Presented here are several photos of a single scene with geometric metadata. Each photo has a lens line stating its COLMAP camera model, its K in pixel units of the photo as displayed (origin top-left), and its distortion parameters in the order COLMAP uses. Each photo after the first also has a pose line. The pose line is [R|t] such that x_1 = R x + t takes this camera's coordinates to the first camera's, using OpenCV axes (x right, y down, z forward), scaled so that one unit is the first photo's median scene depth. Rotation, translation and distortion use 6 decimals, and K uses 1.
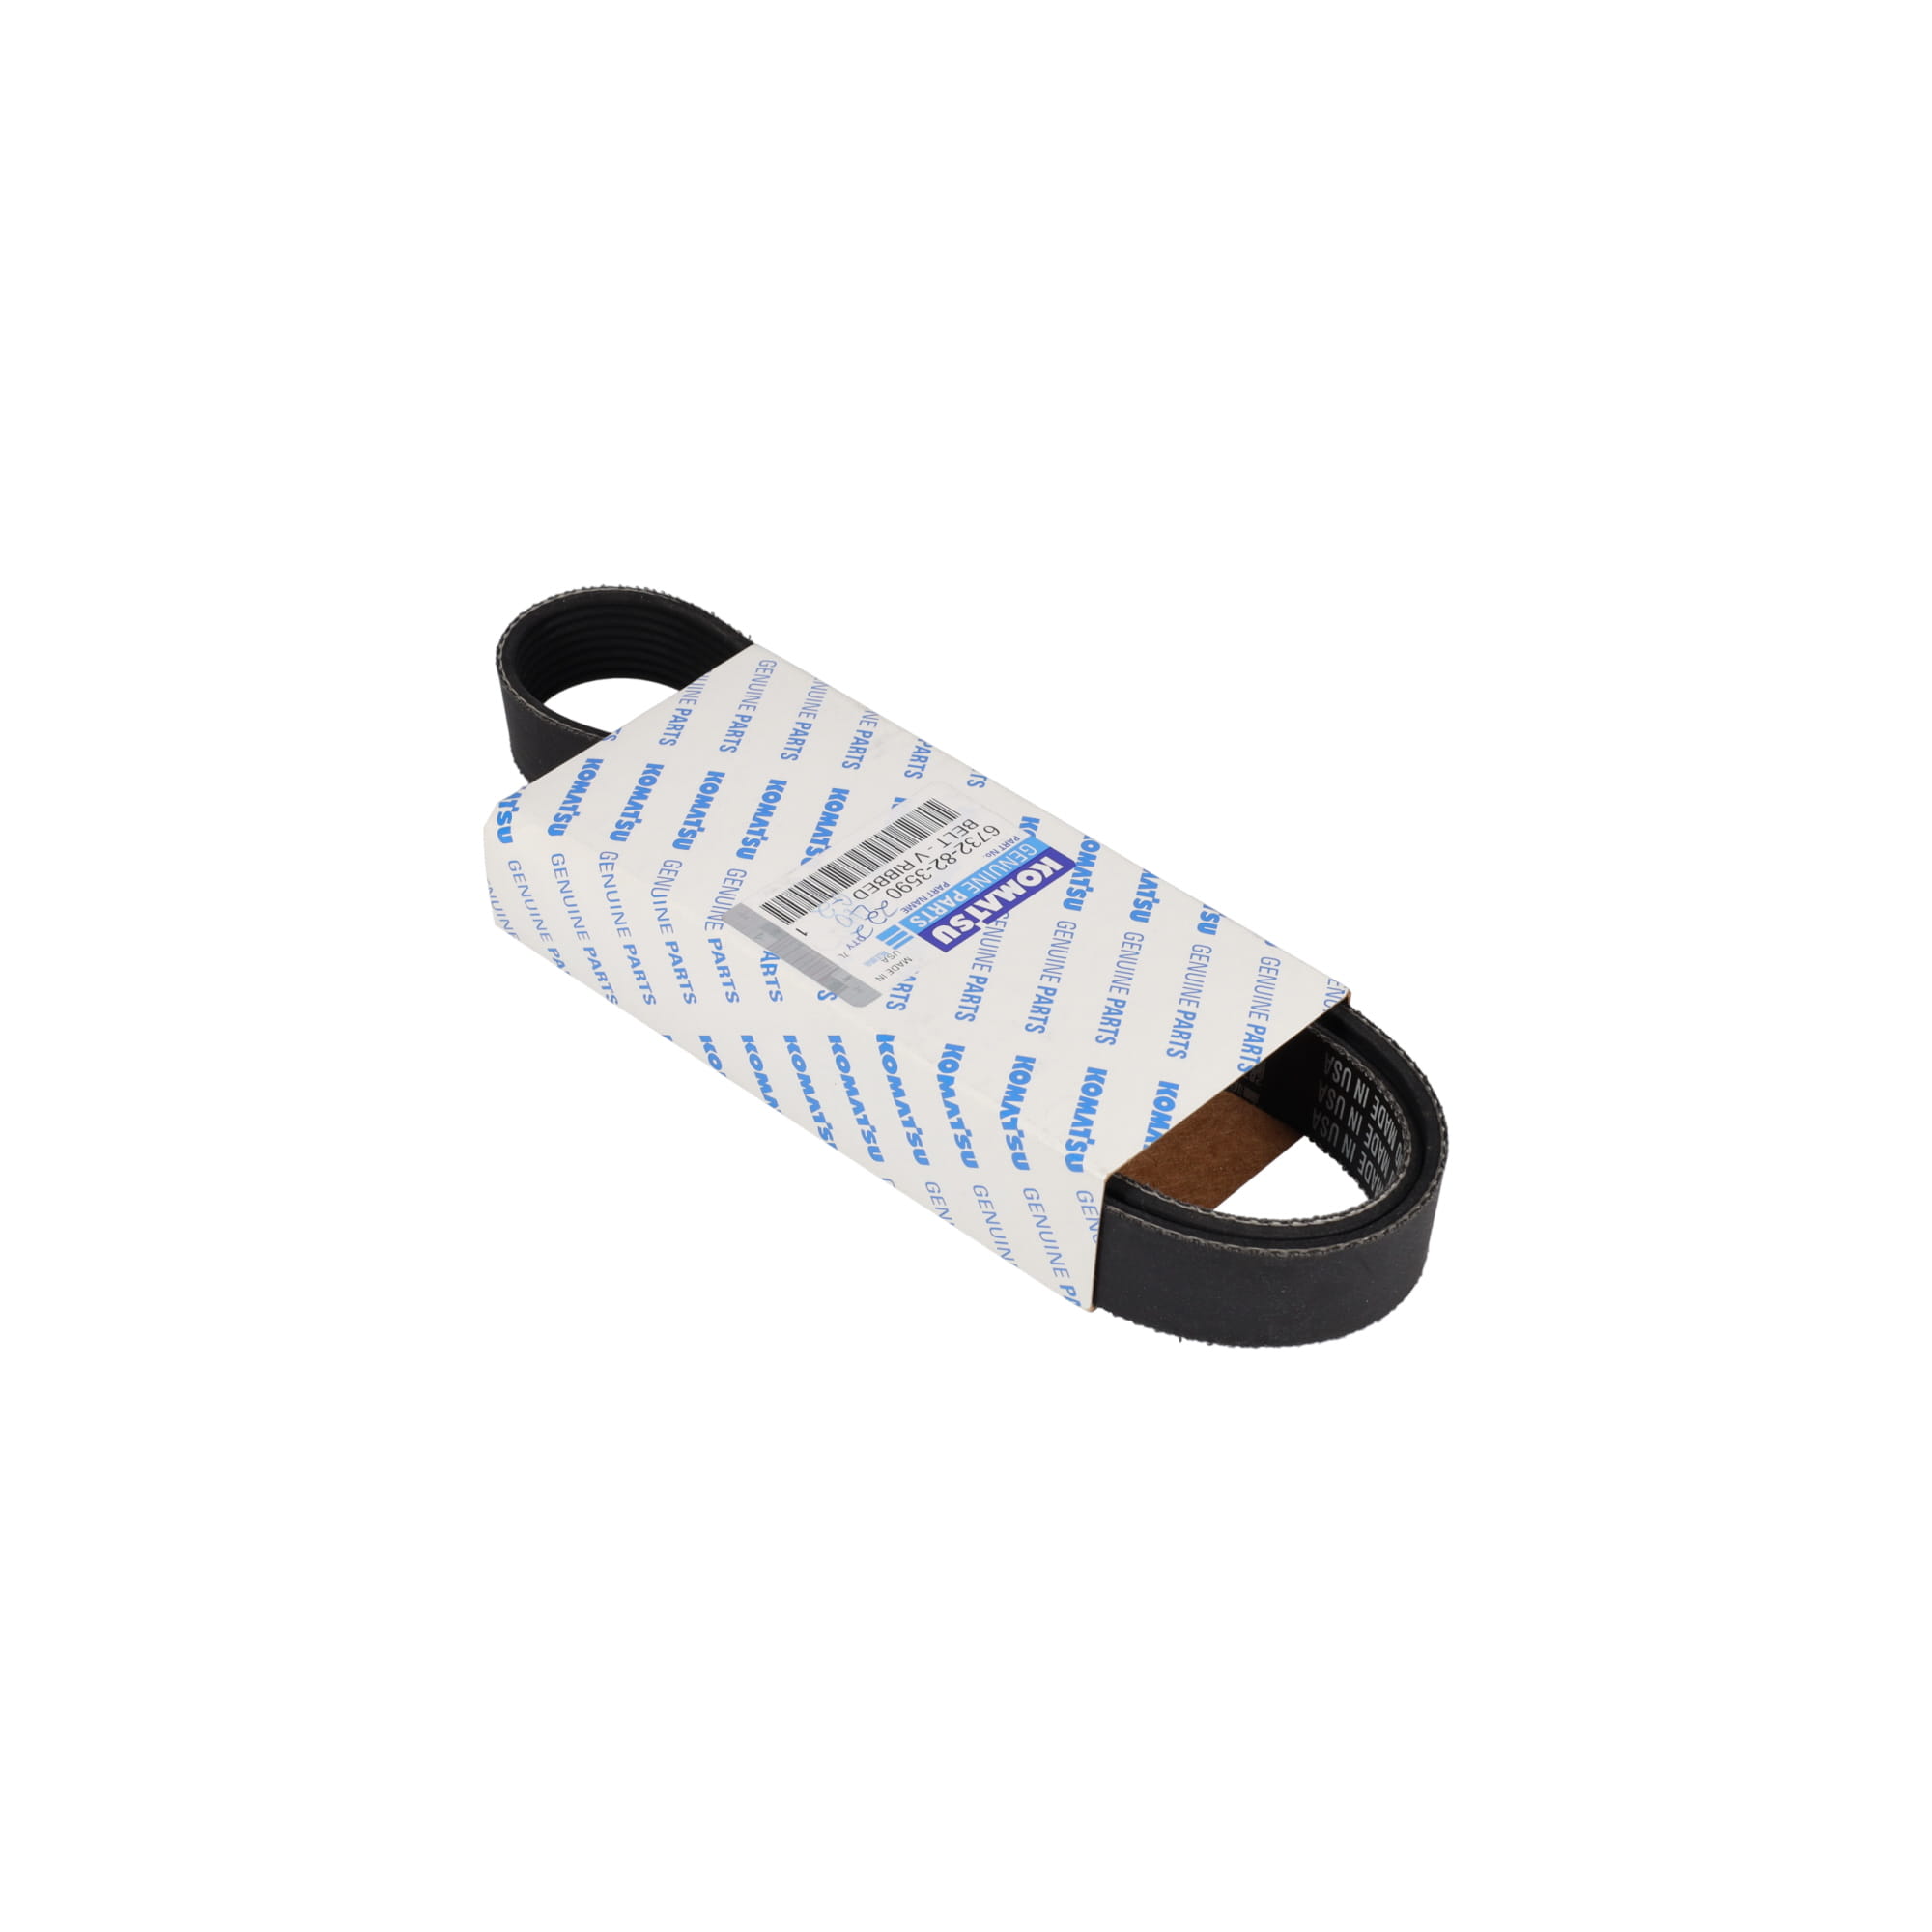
lens RADIAL K [[2749.2, 0, 932.0], [0, 2749.2, 968.1], [0, 0, 1]] dist [-0.008525, -0.010695]
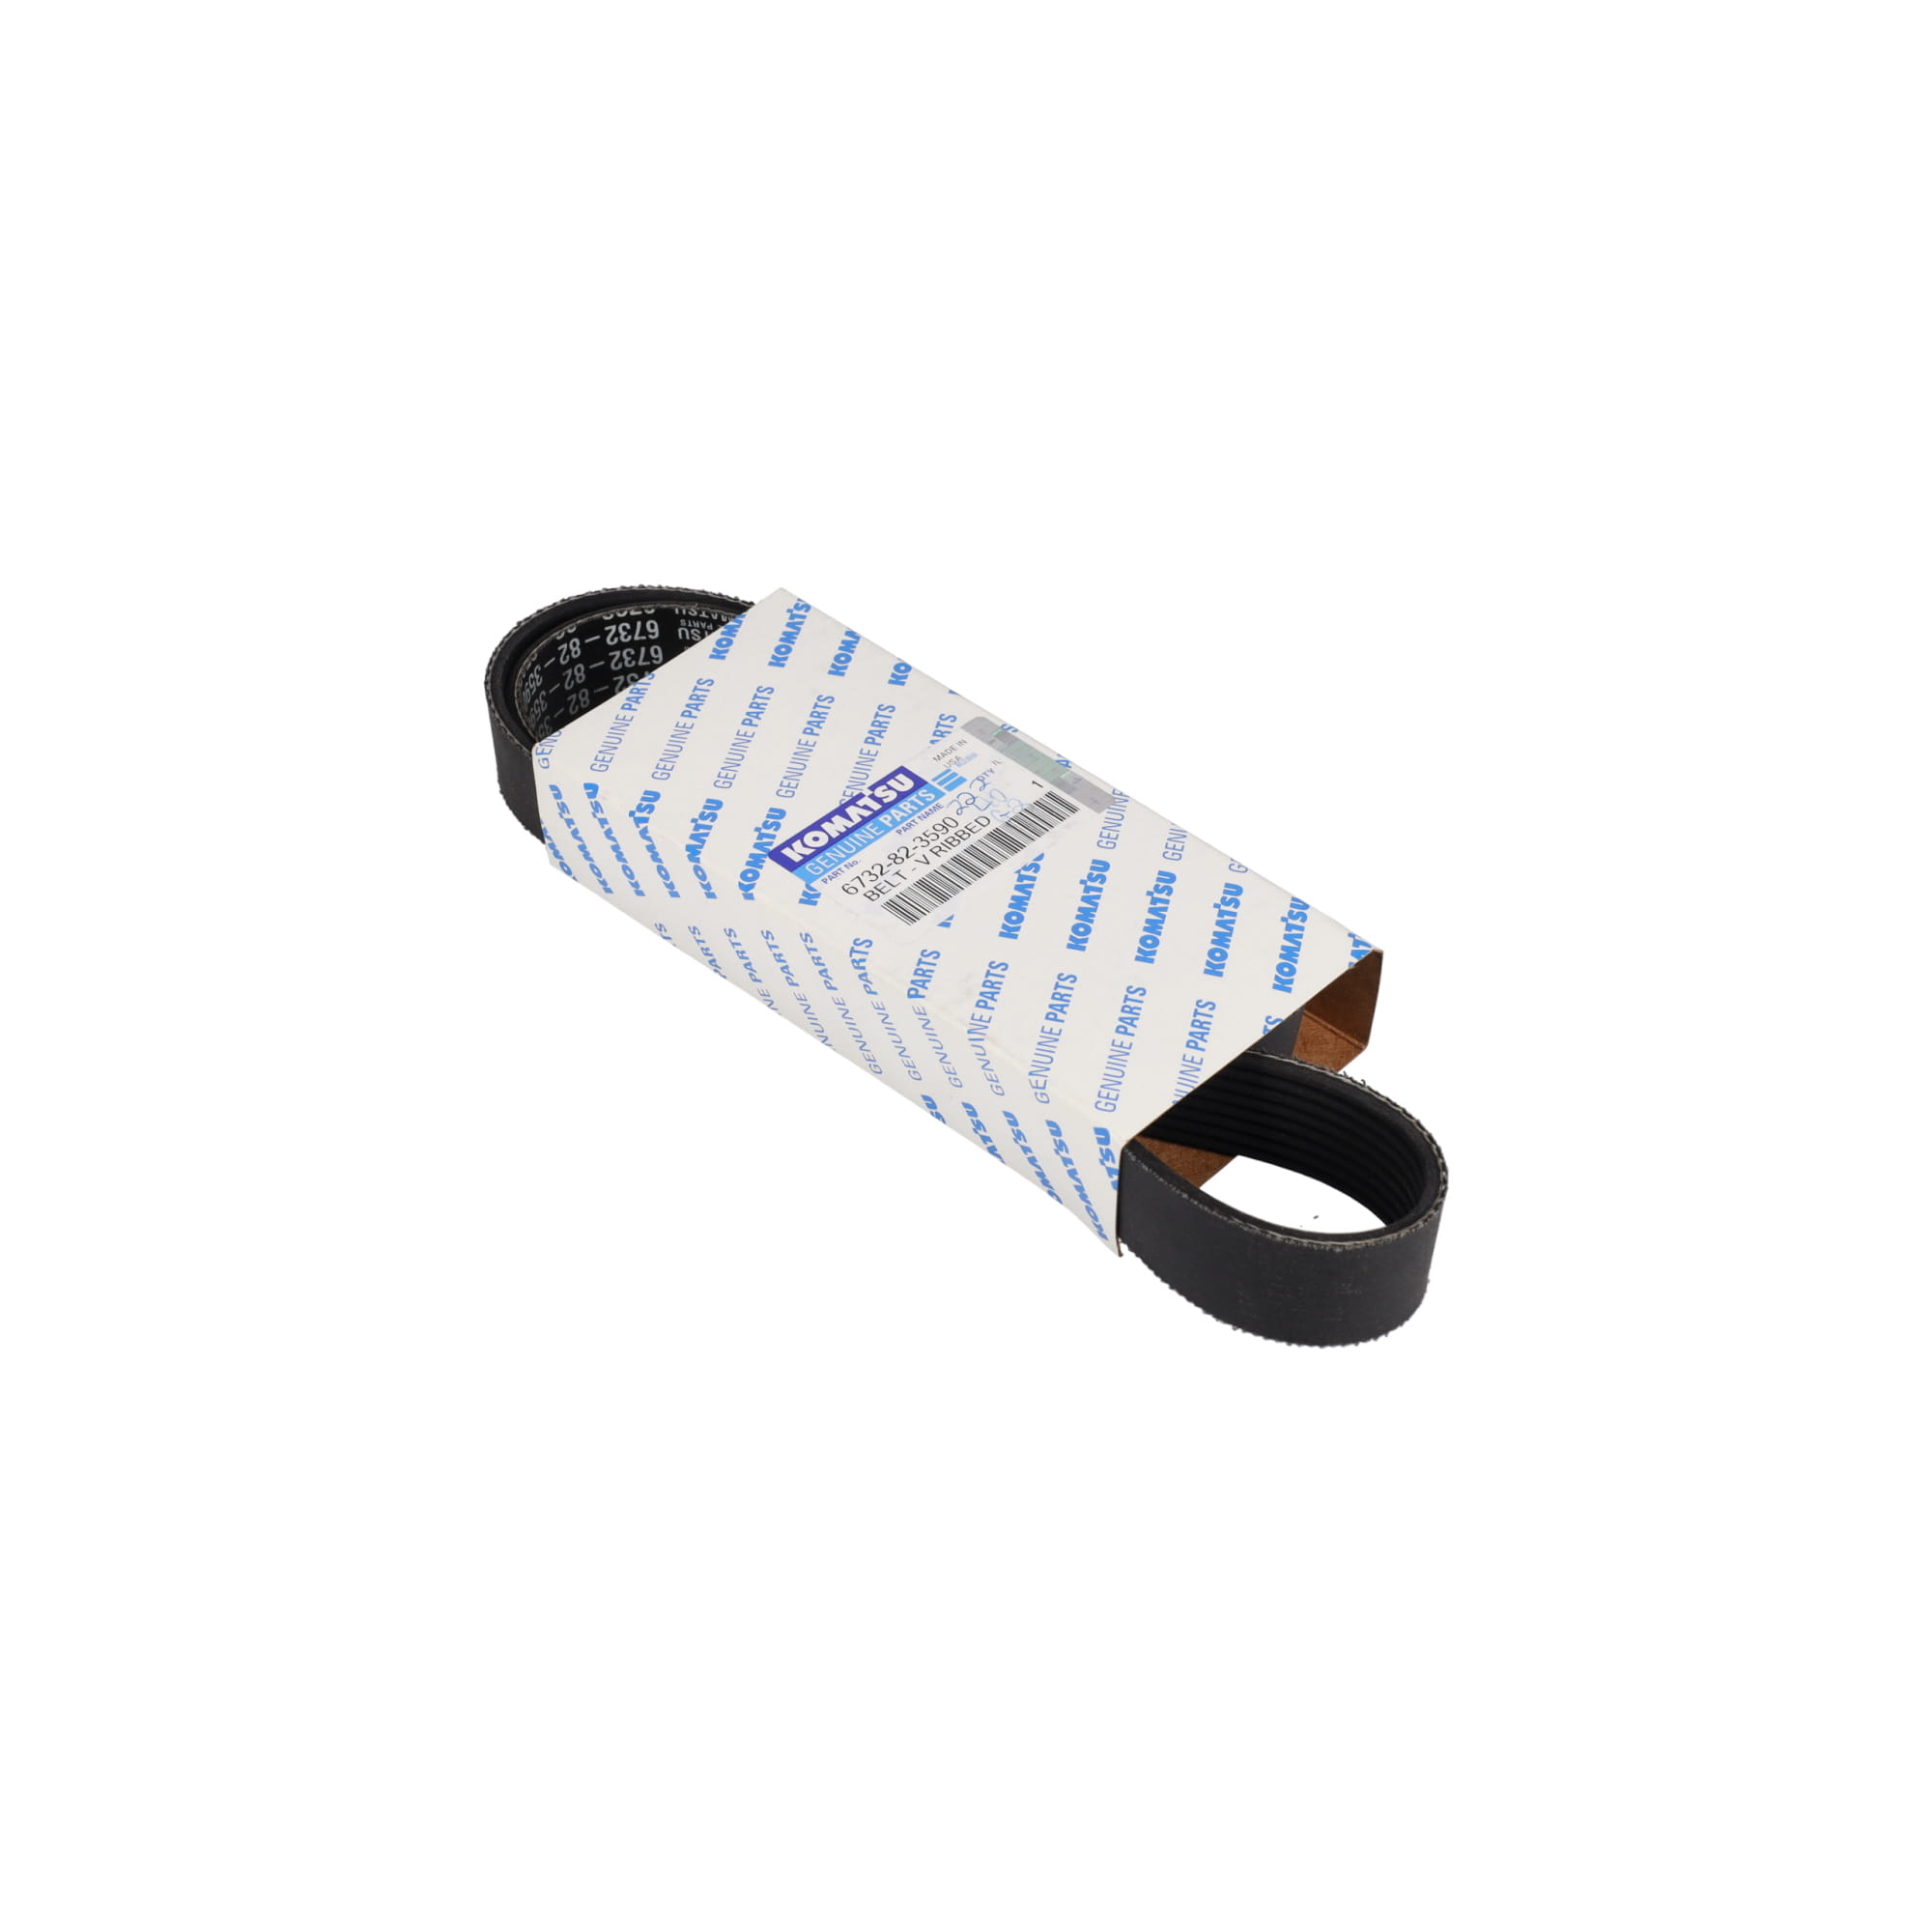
lens RADIAL K [[2749.2, 0, 932.0], [0, 2749.2, 968.1], [0, 0, 1]] dist [-0.008525, -0.010695]
pose [[-0.999861, -0.016628, -0.001304, -0.006531], [-0.002924, 0.097731, 0.995209, -1.036267], [-0.016421, 0.995074, -0.097766, 1.150067]]
